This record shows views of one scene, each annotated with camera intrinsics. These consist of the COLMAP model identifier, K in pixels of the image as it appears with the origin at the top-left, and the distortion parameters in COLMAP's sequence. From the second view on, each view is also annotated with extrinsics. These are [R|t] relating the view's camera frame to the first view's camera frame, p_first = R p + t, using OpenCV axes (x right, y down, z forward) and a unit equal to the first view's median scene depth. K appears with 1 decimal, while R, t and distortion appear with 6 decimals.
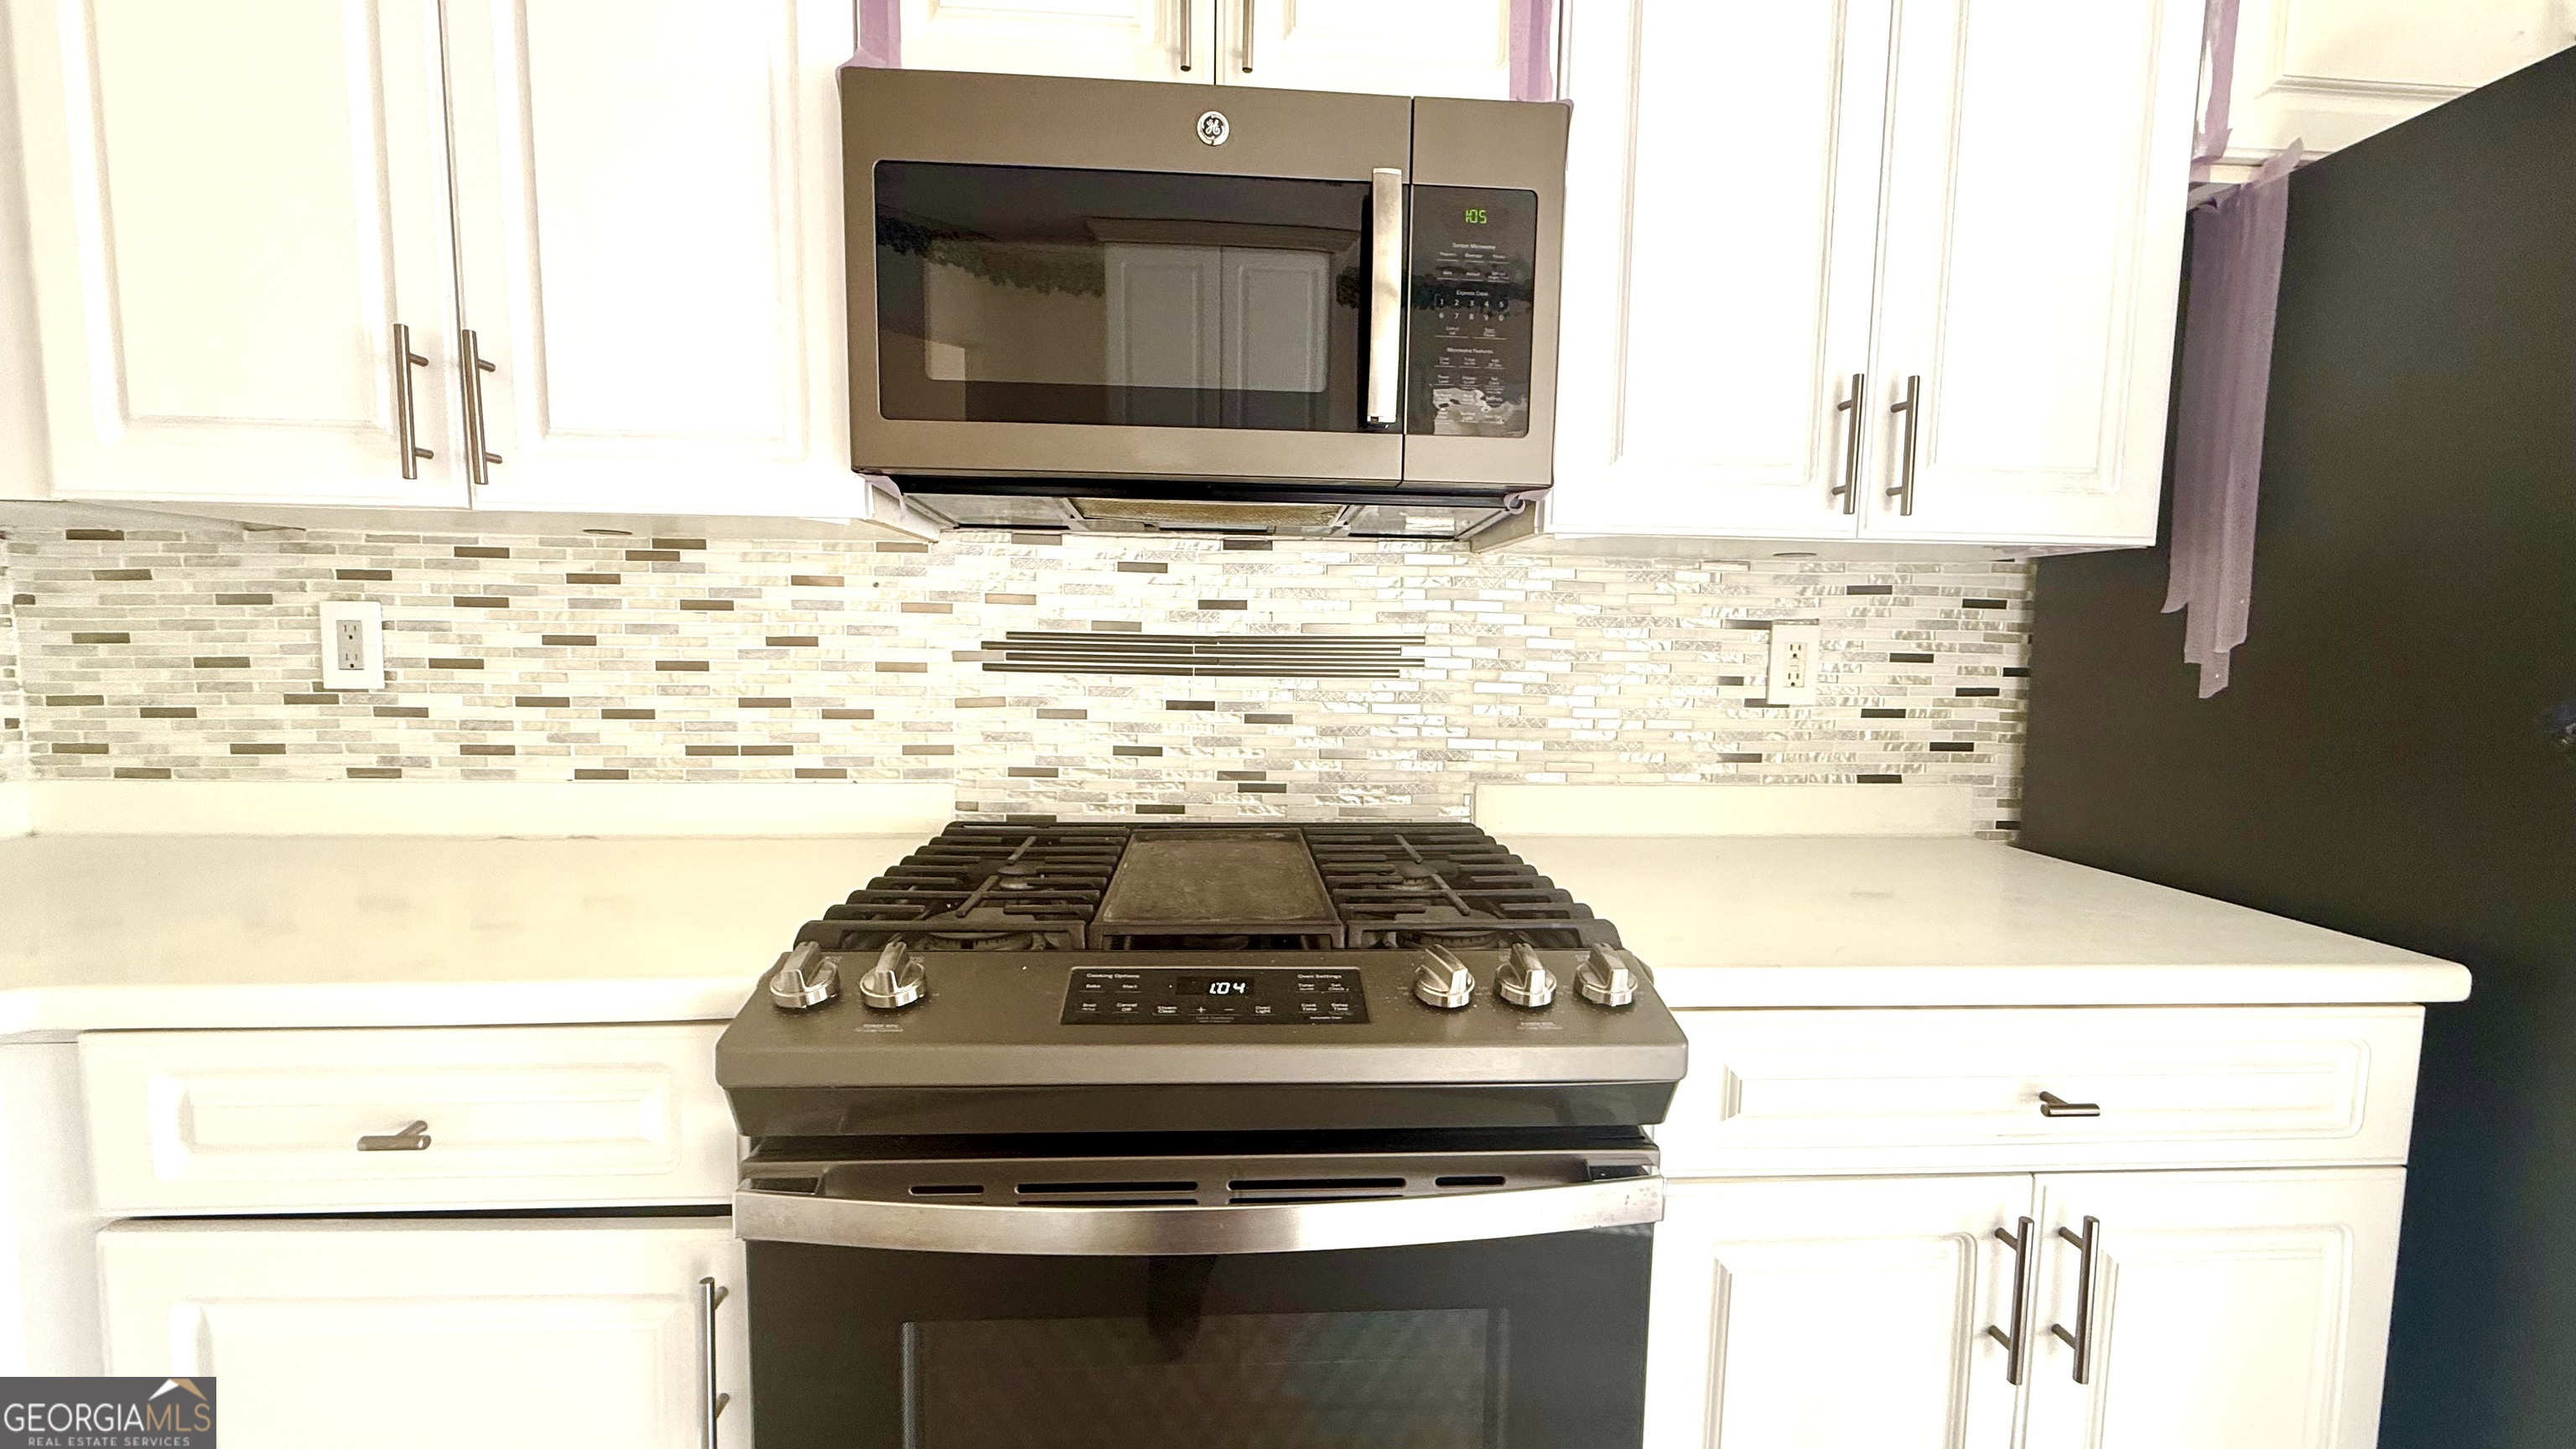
lens RADIAL K [[1060.6, 0, 1288.0], [0, 1060.6, 724.5], [0, 0, 1]] dist [-0.000290, -0.000161]
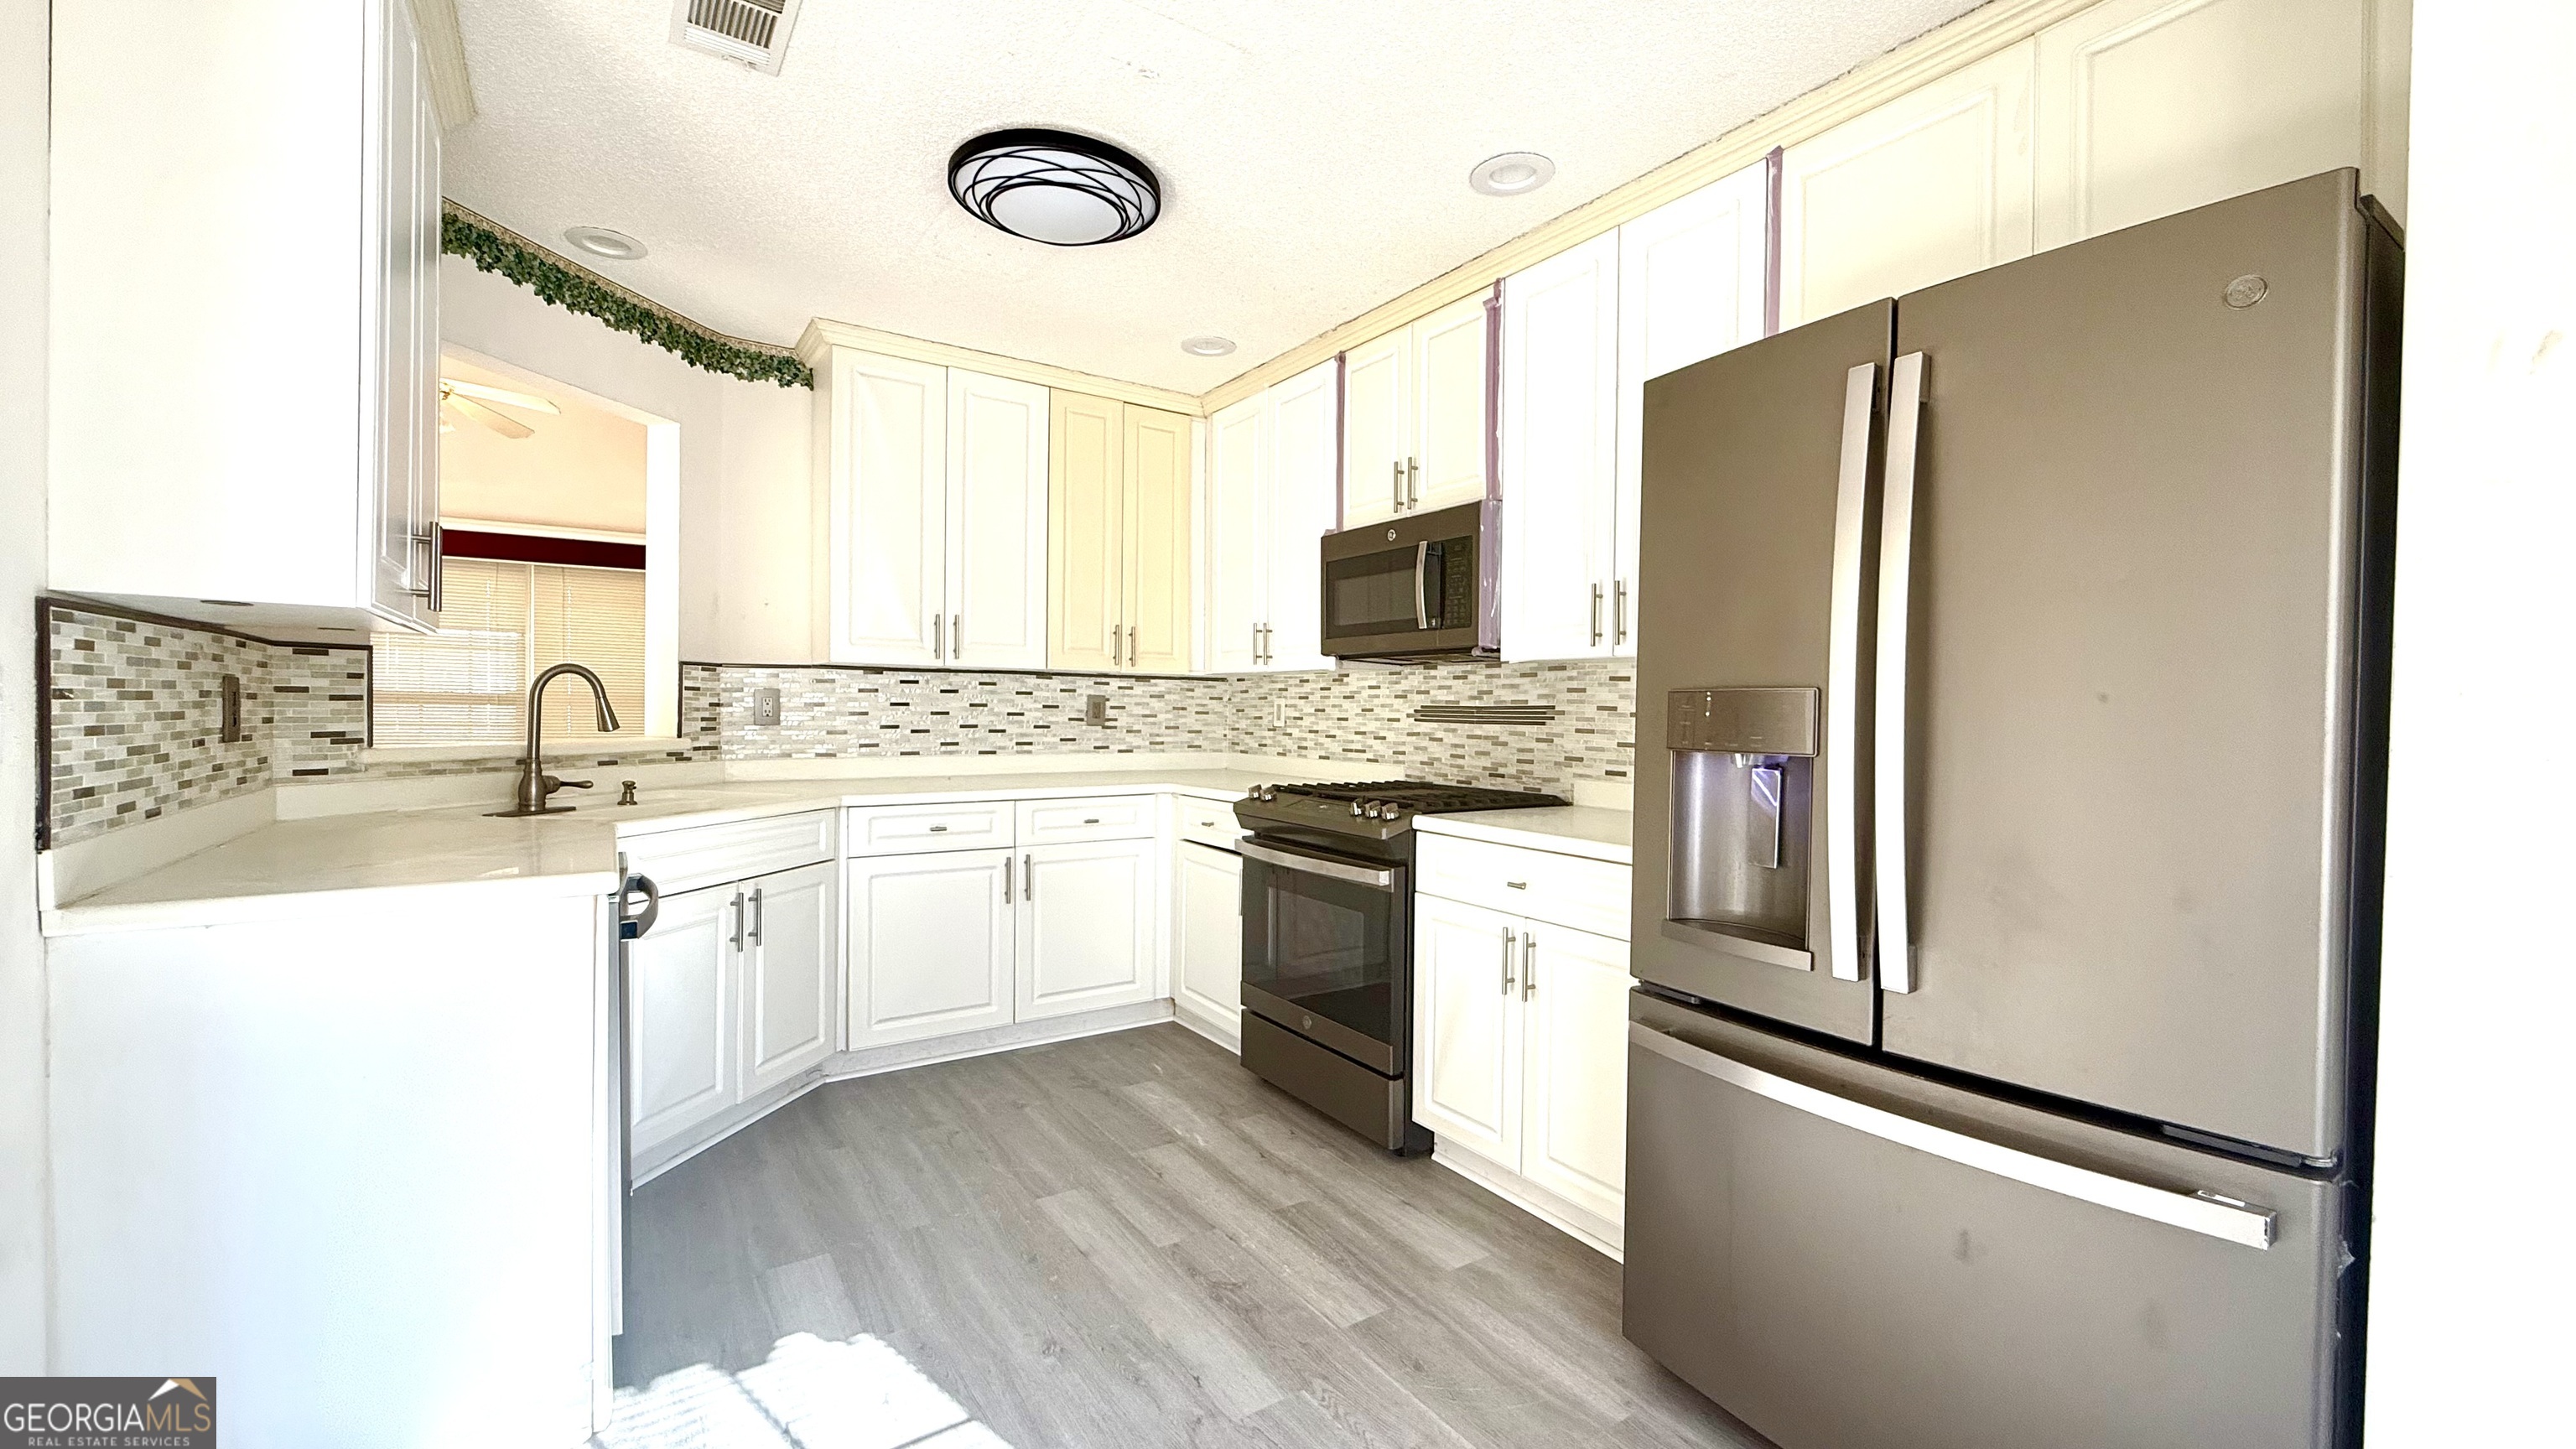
lens RADIAL K [[1031.1, 0, 1288.0], [0, 1031.1, 724.5], [0, 0, 1]] dist [0.002070, -0.000091]
pose [[0.510246, 0.005337, -0.860012, 1.657610], [-0.061270, 0.997665, -0.030161, 0.047939], [0.857843, 0.068082, 0.509382, -0.488907]]
